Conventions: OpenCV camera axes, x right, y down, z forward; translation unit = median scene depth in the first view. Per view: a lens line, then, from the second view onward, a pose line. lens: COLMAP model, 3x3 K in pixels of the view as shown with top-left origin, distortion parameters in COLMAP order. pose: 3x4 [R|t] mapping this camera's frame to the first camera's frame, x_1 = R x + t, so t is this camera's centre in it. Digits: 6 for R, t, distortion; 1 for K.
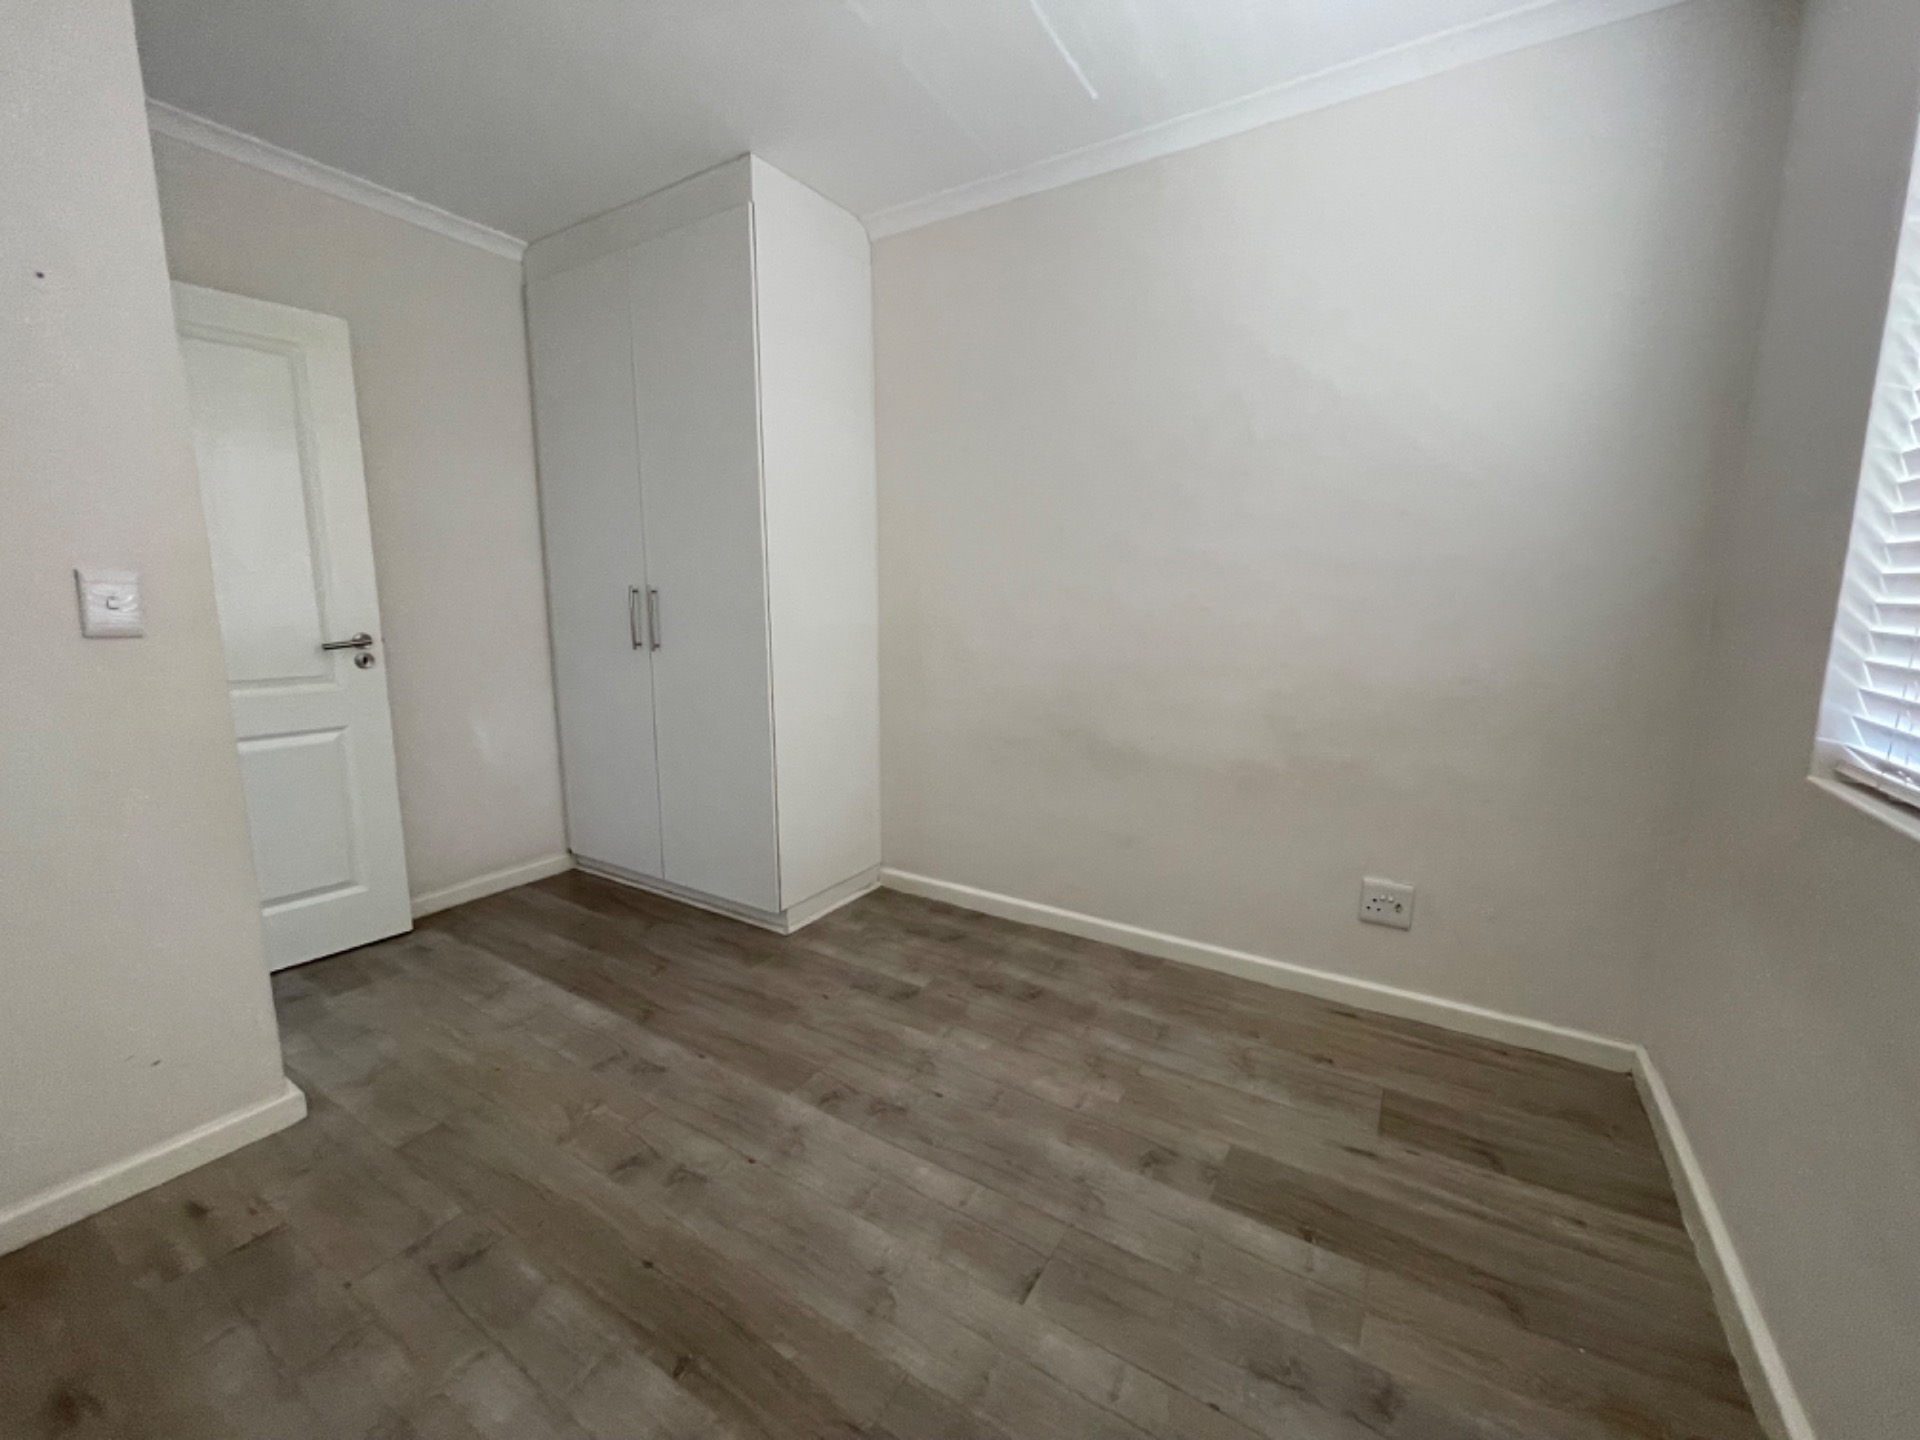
lens RADIAL K [[788.0, 0, 964.5], [0, 788.0, 711.5], [0, 0, 1]] dist [0.001527, -0.000005]
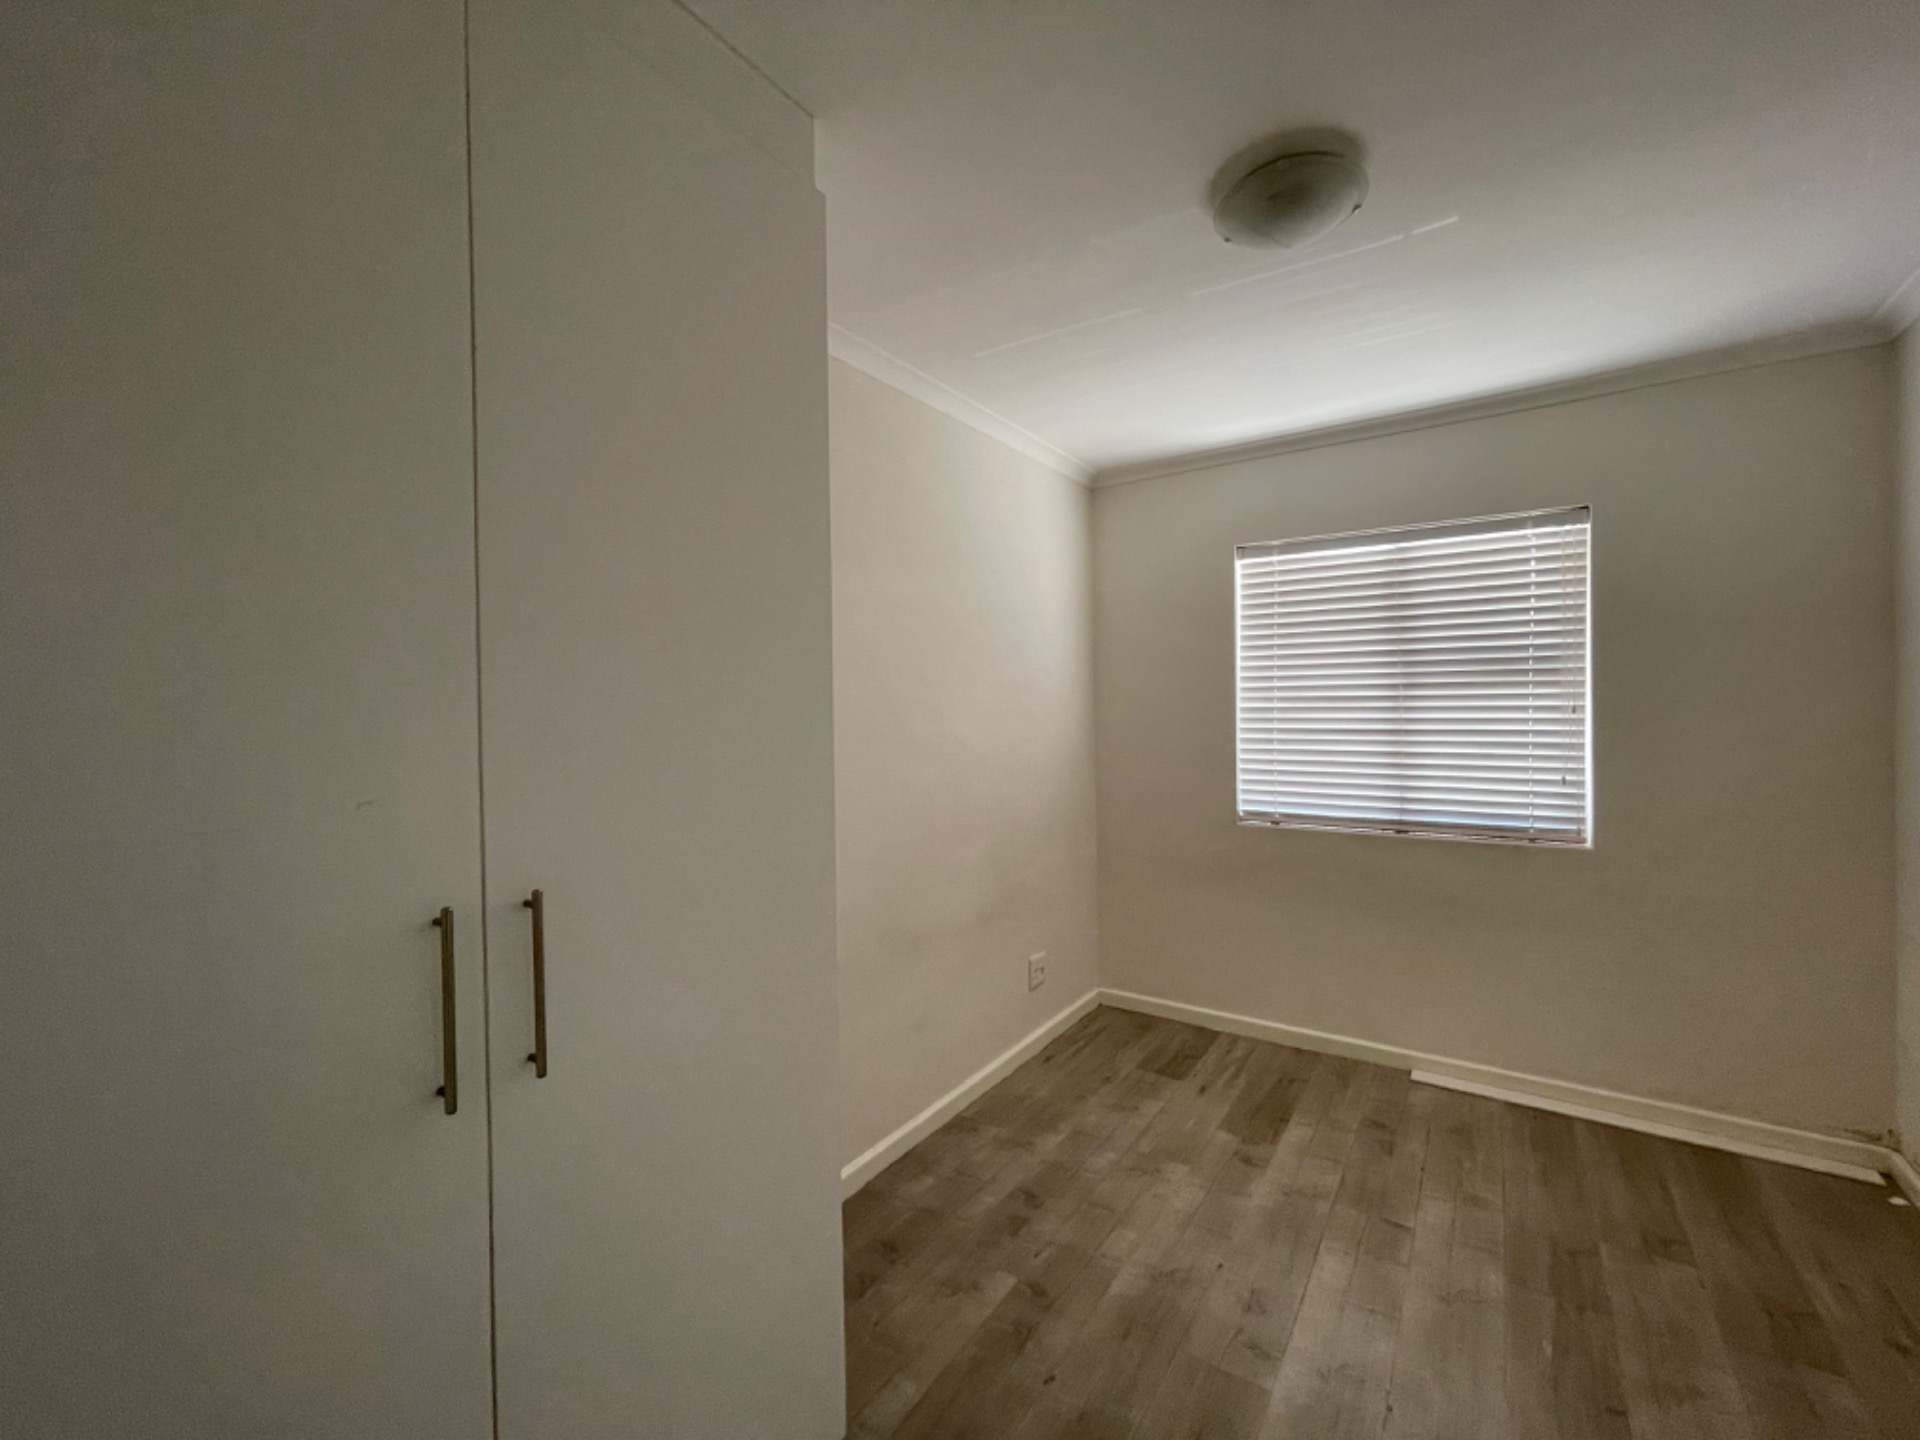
lens RADIAL K [[788.0, 0, 961.0], [0, 788.0, 719.5], [0, 0, 1]] dist [0.001527, -0.000005]
pose [[0.042466, -0.009341, 0.999054, -1.084813], [0.171614, 0.985162, 0.001917, -0.283071], [-0.984249, 0.171370, 0.043439, 1.178571]]
